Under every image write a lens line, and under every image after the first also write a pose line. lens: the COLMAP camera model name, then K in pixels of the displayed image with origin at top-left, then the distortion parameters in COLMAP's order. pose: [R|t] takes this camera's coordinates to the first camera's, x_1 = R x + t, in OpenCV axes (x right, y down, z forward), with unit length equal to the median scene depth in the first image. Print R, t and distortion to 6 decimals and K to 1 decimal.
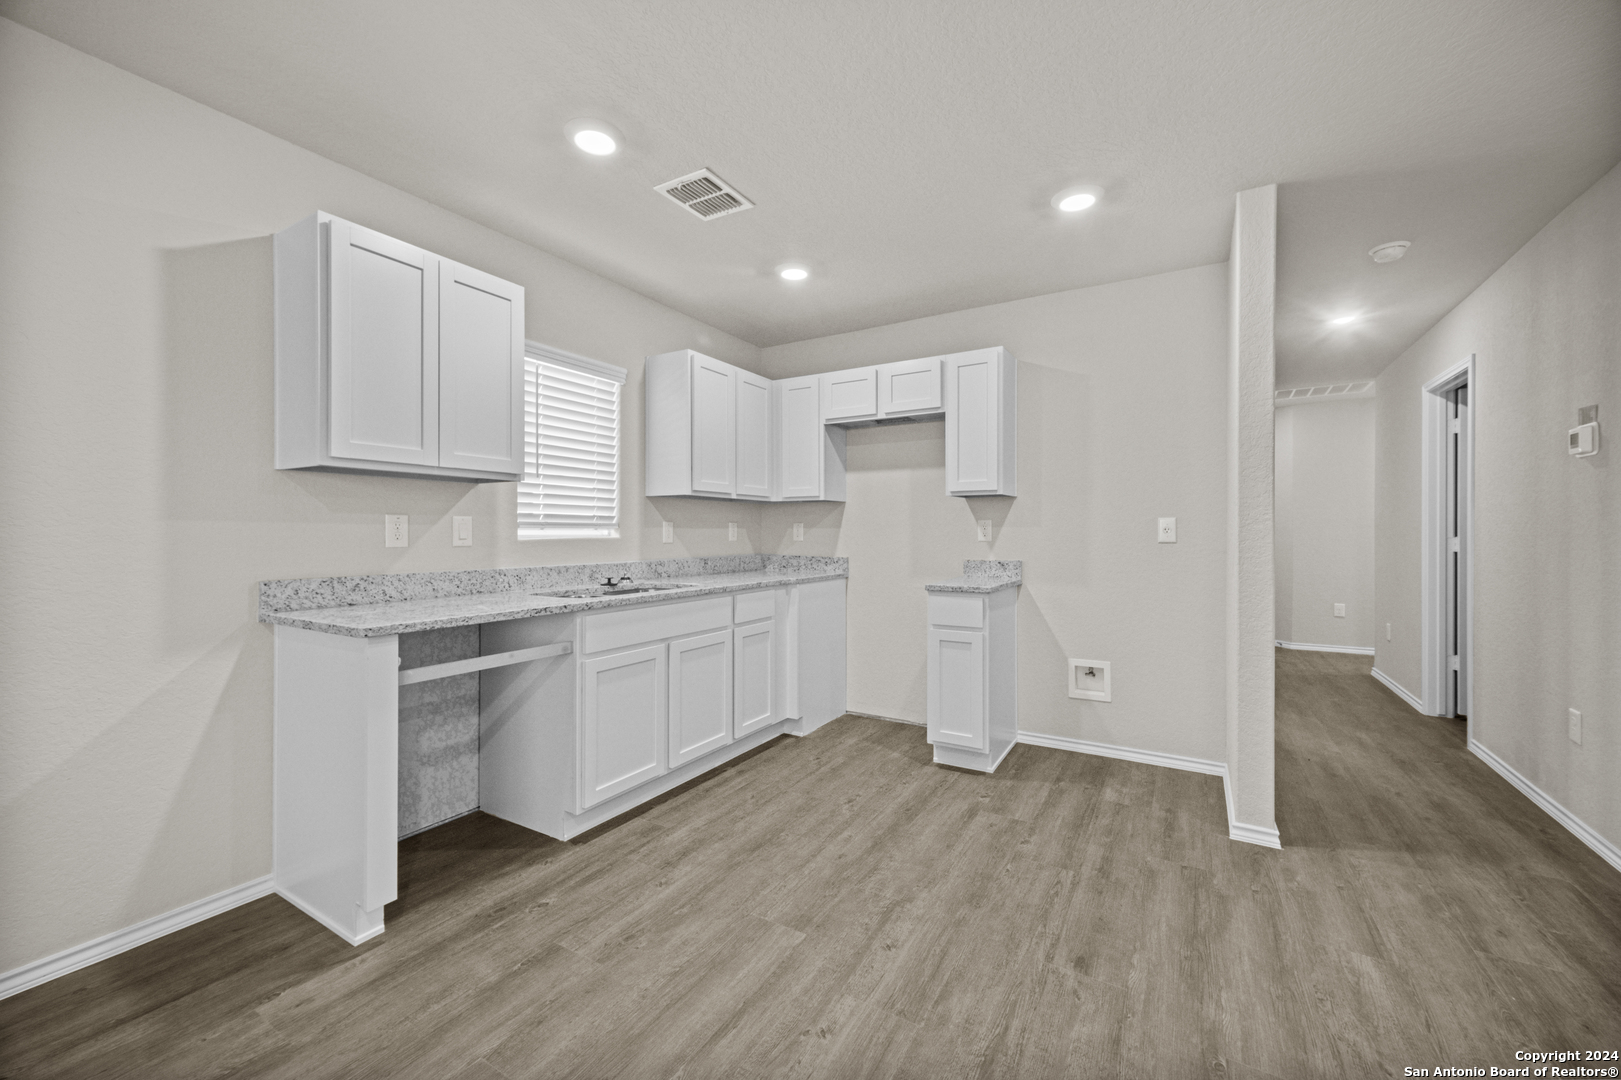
lens RADIAL K [[636.9, 0, 814.4], [0, 636.9, 536.2], [0, 0, 1]] dist [0.008275, -0.000108]
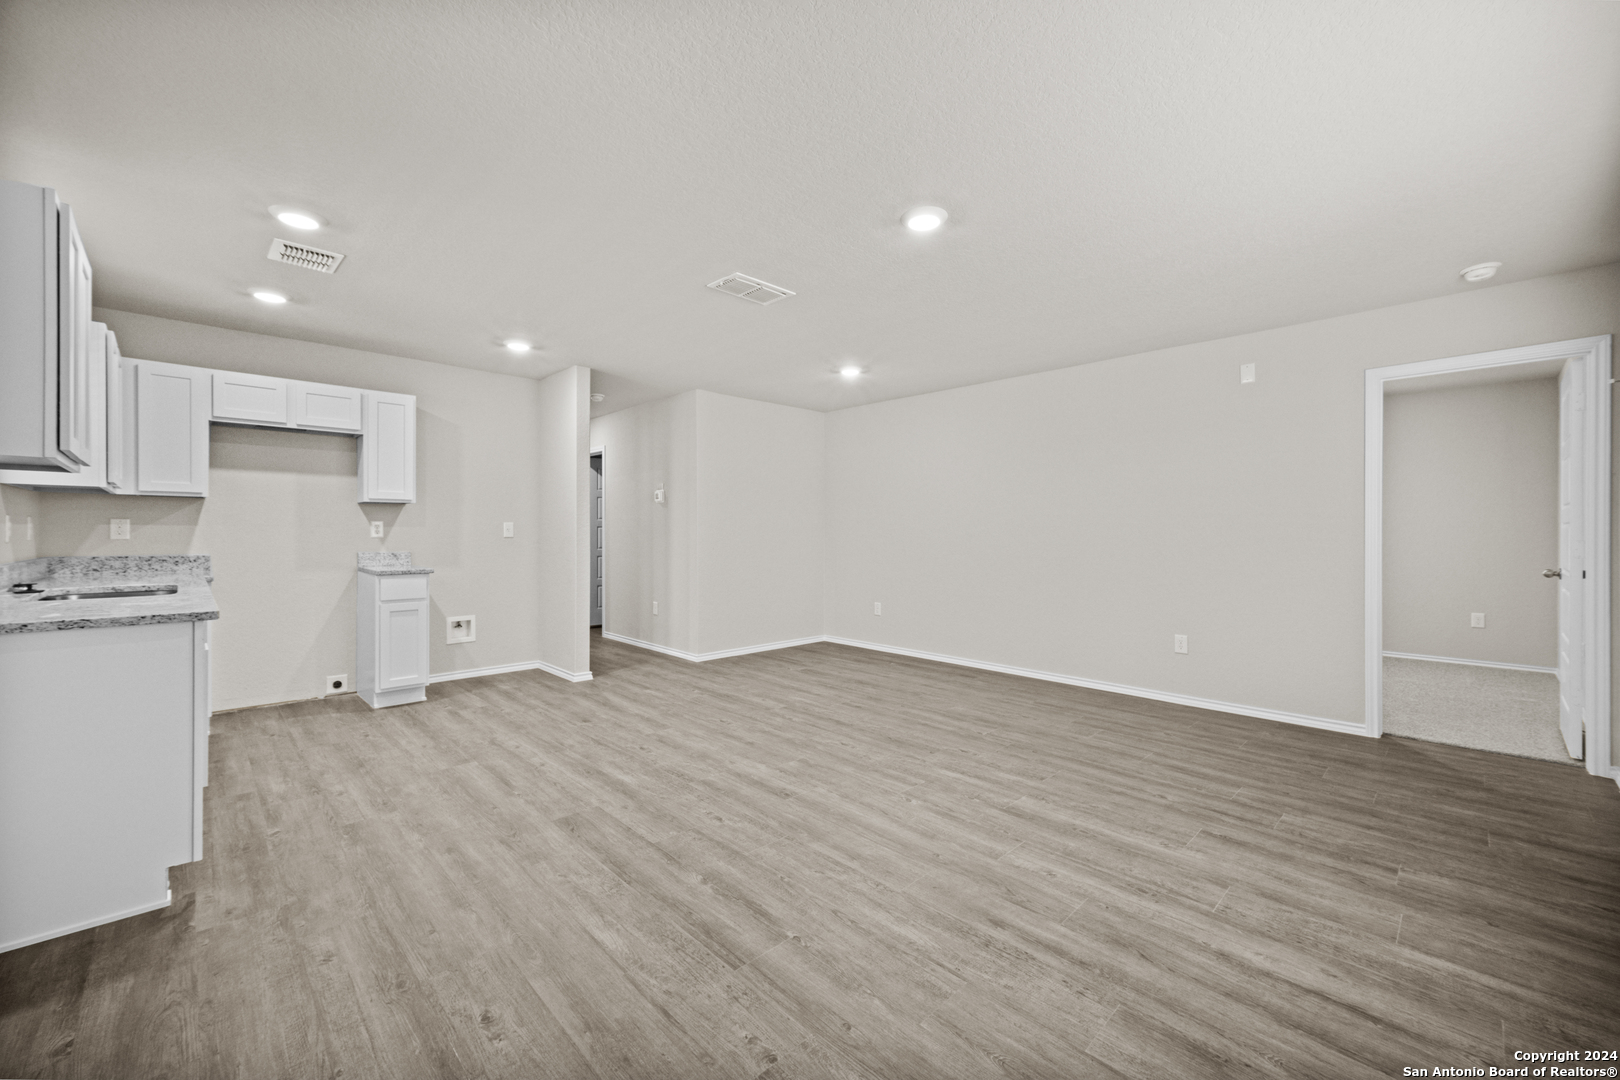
lens RADIAL K [[636.5, 0, 813.9], [0, 636.5, 536.2], [0, 0, 1]] dist [0.008275, -0.000108]
pose [[0.263680, -0.005825, 0.964593, -0.842542], [0.001969, 0.999983, 0.005500, -0.000159], [-0.964608, 0.000449, 0.263687, -0.205324]]
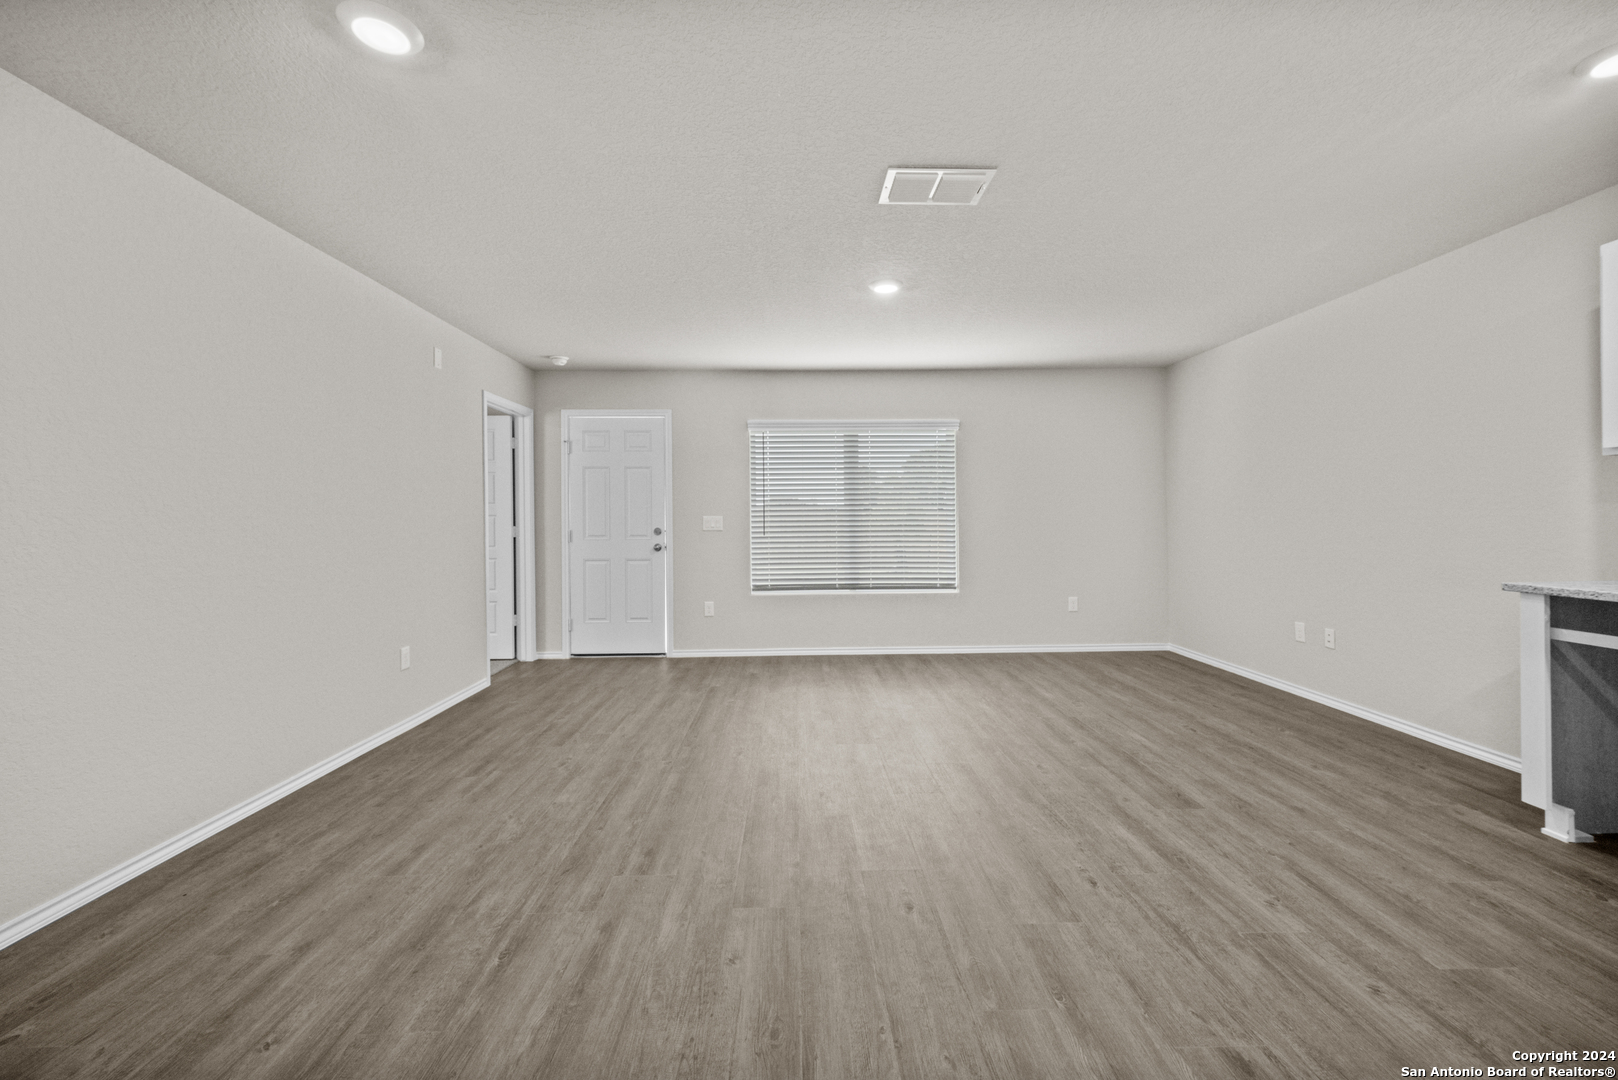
lens RADIAL K [[652.6, 0, 806.3], [0, 652.6, 517.8], [0, 0, 1]] dist [0.009237, -0.000053]
pose [[-0.852314, 0.005778, -0.522999, 0.700568], [0.006823, 0.999977, -0.000071, -0.003301], [0.522986, -0.003629, -0.852333, 0.767545]]
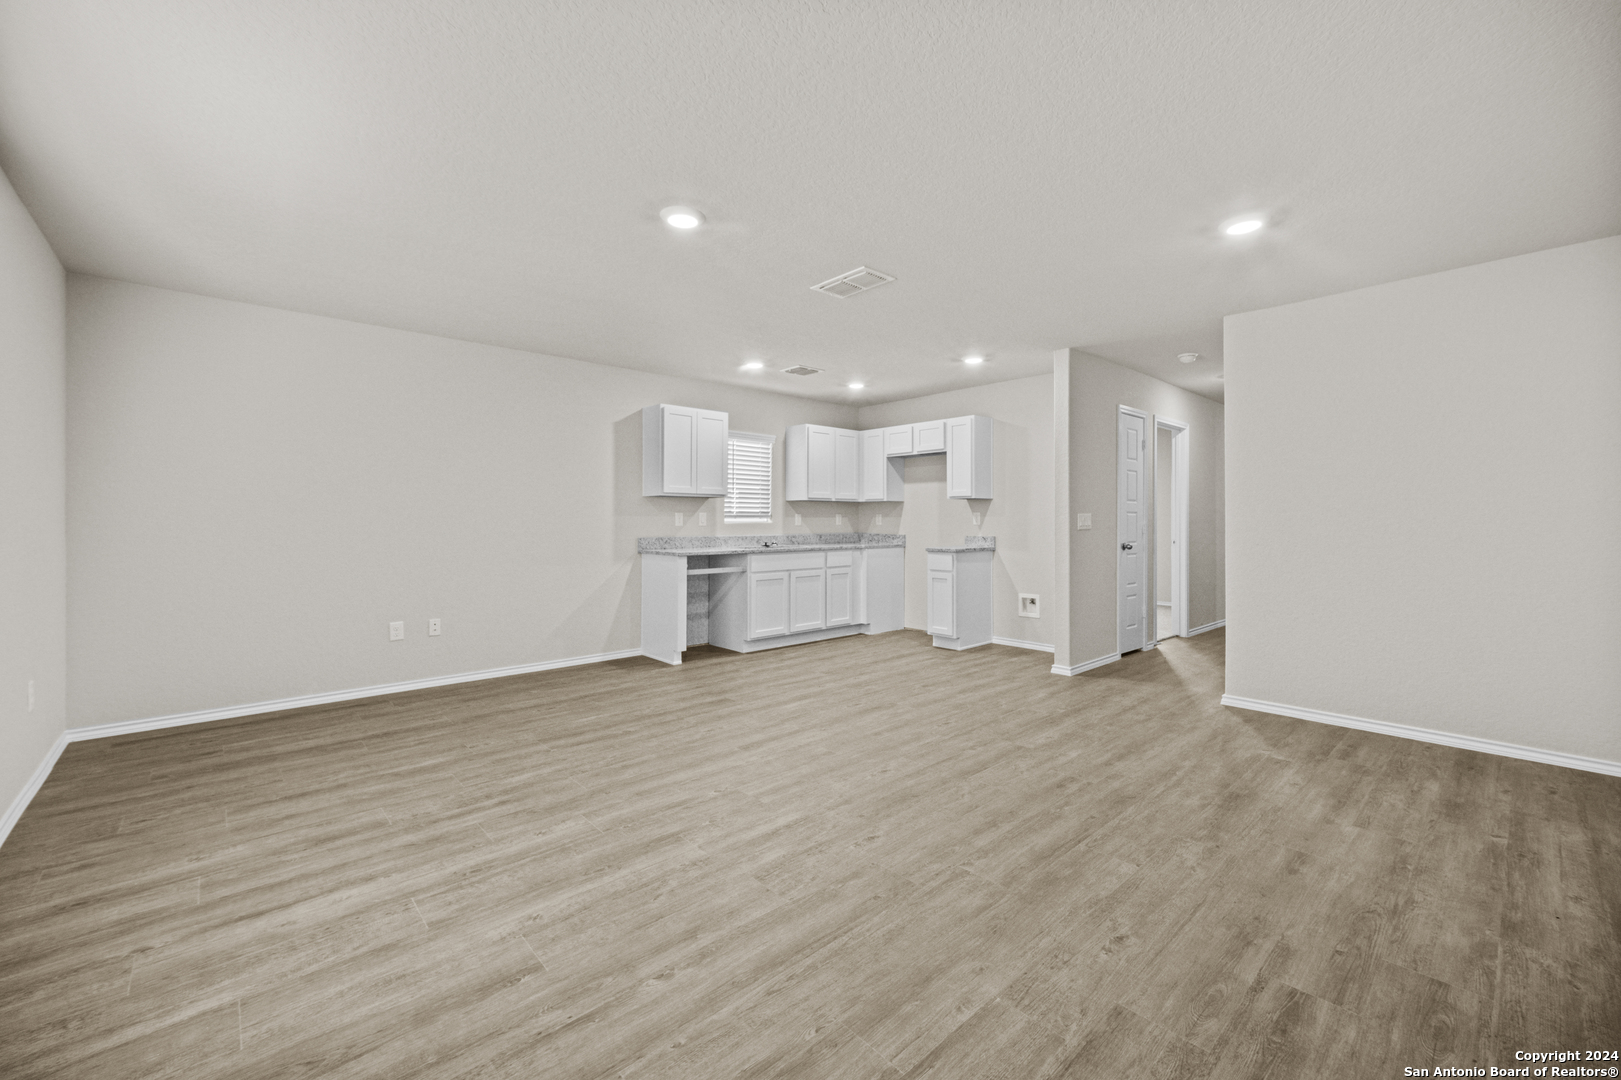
lens RADIAL K [[653.8, 0, 807.8], [0, 653.8, 517.8], [0, 0, 1]] dist [0.009237, -0.000053]
pose [[0.954705, -0.002252, -0.297544, 0.409038], [-0.000442, 0.999960, -0.008987, 0.005730], [0.297552, 0.008711, 0.954666, -0.909873]]
